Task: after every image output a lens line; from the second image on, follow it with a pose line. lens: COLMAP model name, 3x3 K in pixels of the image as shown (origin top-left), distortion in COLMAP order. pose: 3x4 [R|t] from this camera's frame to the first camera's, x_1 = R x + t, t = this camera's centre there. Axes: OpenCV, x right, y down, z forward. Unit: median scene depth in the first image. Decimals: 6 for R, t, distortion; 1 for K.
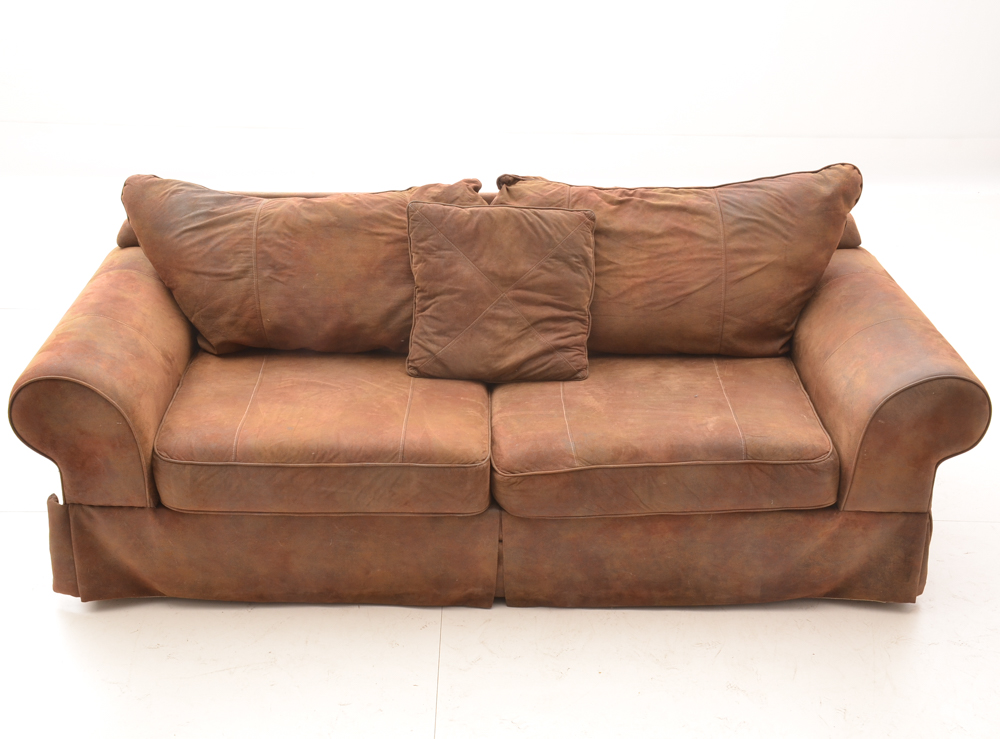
lens RADIAL K [[1285.4, 0, 479.9], [0, 1285.4, 381.3], [0, 0, 1]] dist [0.048939, 0.000000]
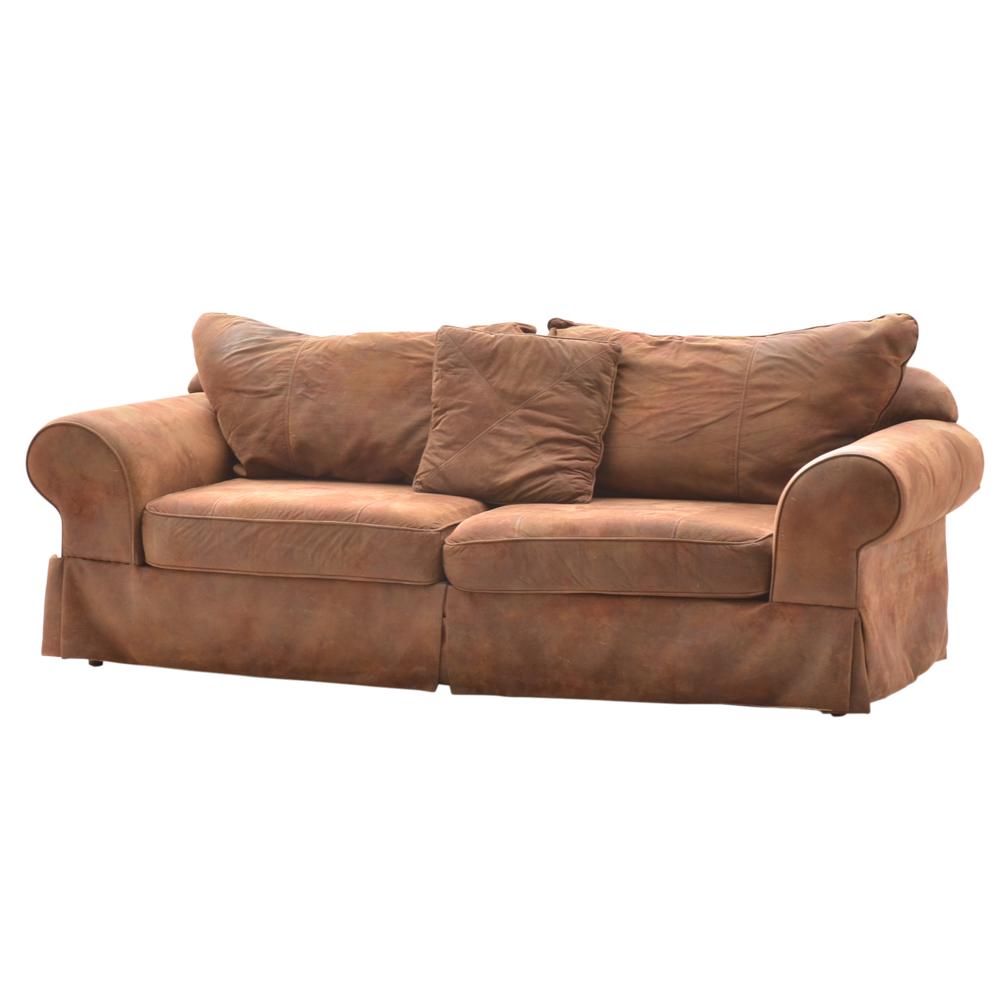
lens RADIAL K [[3506.5, 0, 500.7], [0, 3506.5, 499.3], [0, 0, 1]] dist [0.629707, 0.000000]
pose [[0.939050, 0.041422, -0.341275, 0.980424], [-0.151165, 0.941346, -0.301689, 0.850962], [0.308762, 0.334890, 0.890233, -1.451012]]
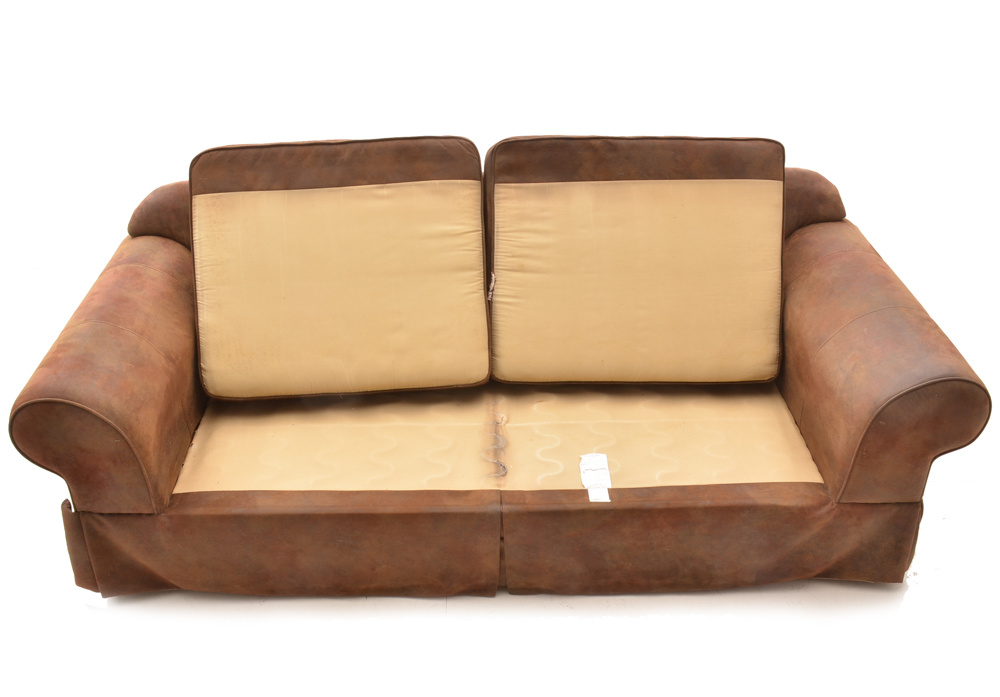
lens RADIAL K [[988.9, 0, 480.5], [0, 988.9, 365.8], [0, 0, 1]] dist [-0.039231, 0.000000]
pose [[0.999719, -0.021213, -0.010537, 0.009964], [0.022310, 0.992739, 0.118199, -0.102549], [0.007953, -0.118401, 0.992934, 0.238083]]
